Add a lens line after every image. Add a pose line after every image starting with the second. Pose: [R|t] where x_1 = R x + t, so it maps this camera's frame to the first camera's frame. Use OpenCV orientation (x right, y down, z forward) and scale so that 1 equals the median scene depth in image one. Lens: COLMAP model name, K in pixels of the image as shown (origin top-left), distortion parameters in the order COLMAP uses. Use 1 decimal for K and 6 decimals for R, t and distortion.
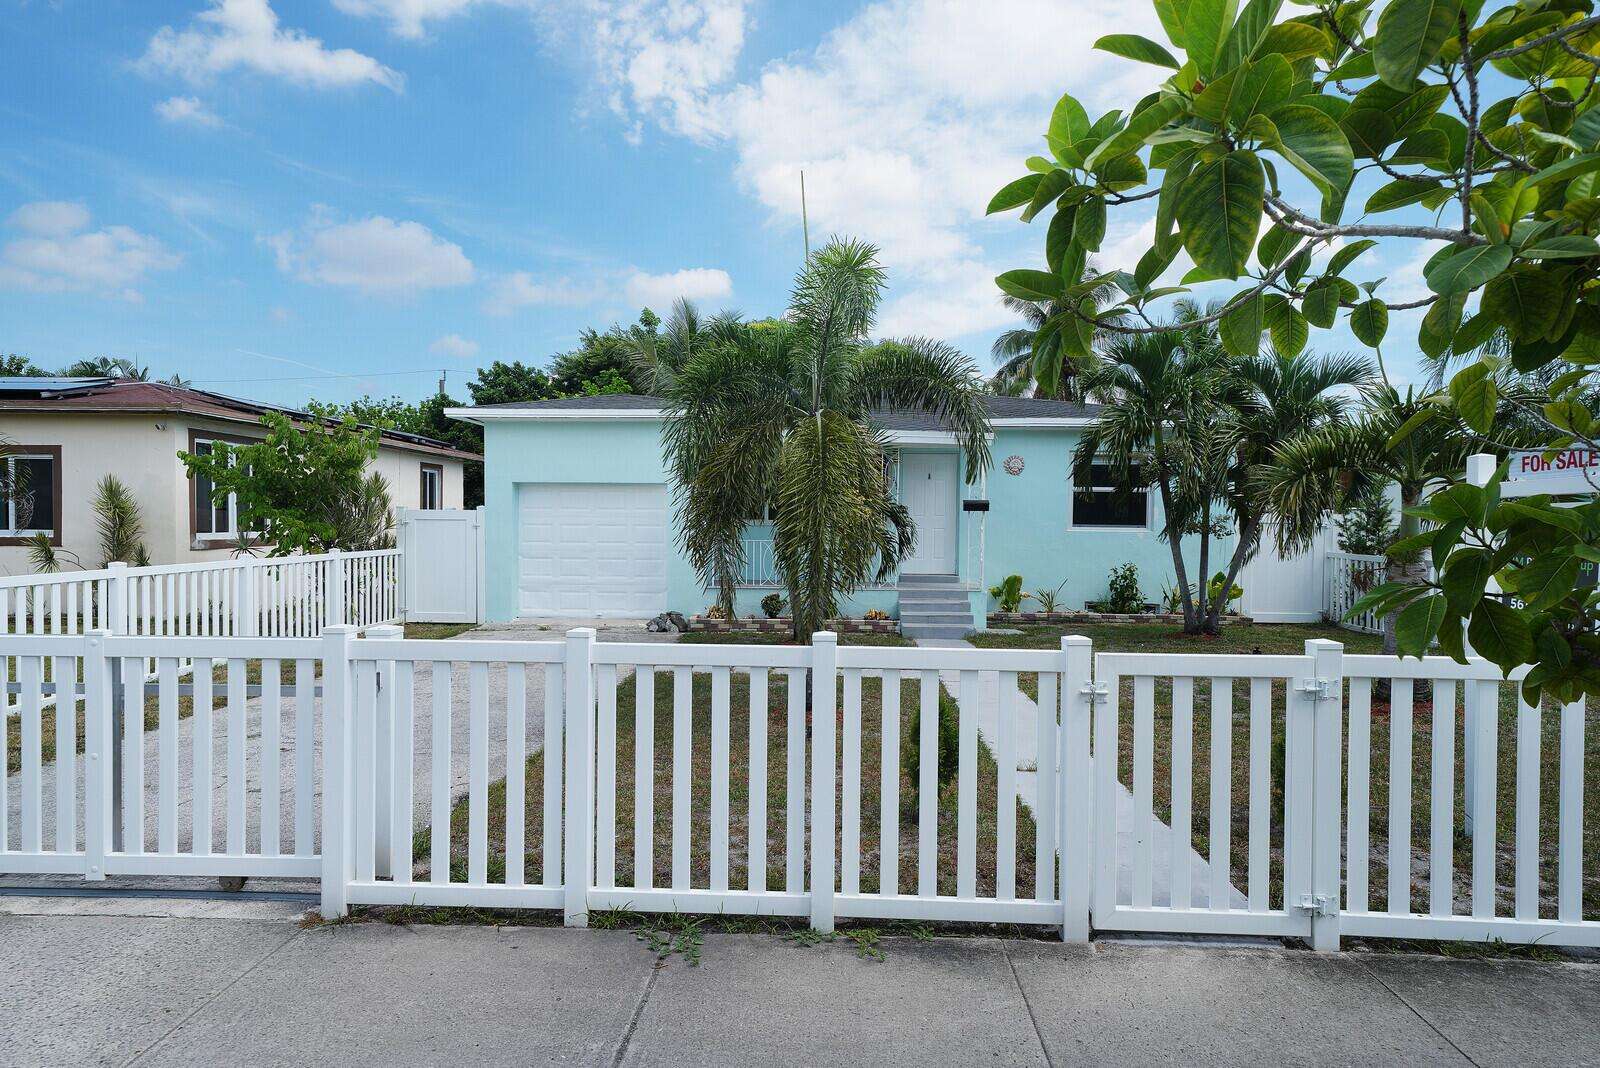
lens RADIAL K [[902.5, 0, 792.1], [0, 902.5, 533.8], [0, 0, 1]] dist [0.003920, 0.000177]
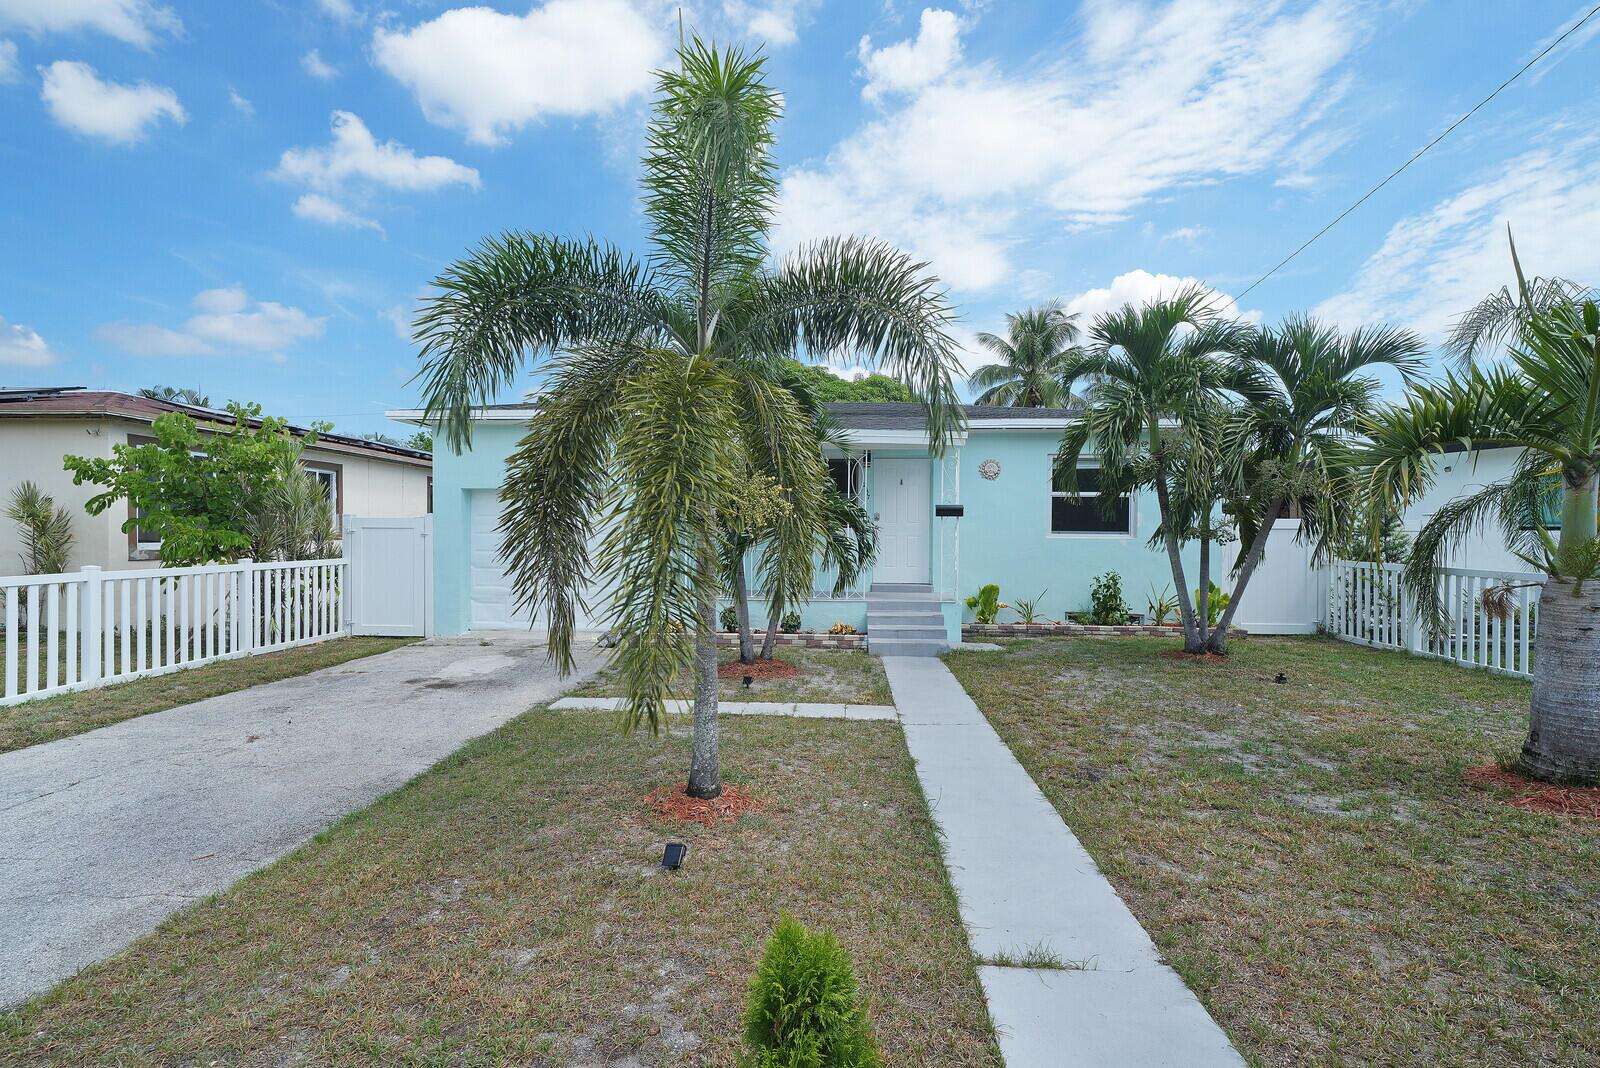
lens RADIAL K [[714.4, 0, 793.4], [0, 714.4, 530.8], [0, 0, 1]] dist [-0.001873, 0.001164]
pose [[0.999695, -0.003260, -0.024478, 0.058381], [0.002771, 0.999796, -0.019989, 0.003594], [0.024538, 0.019915, 0.999501, 0.248855]]
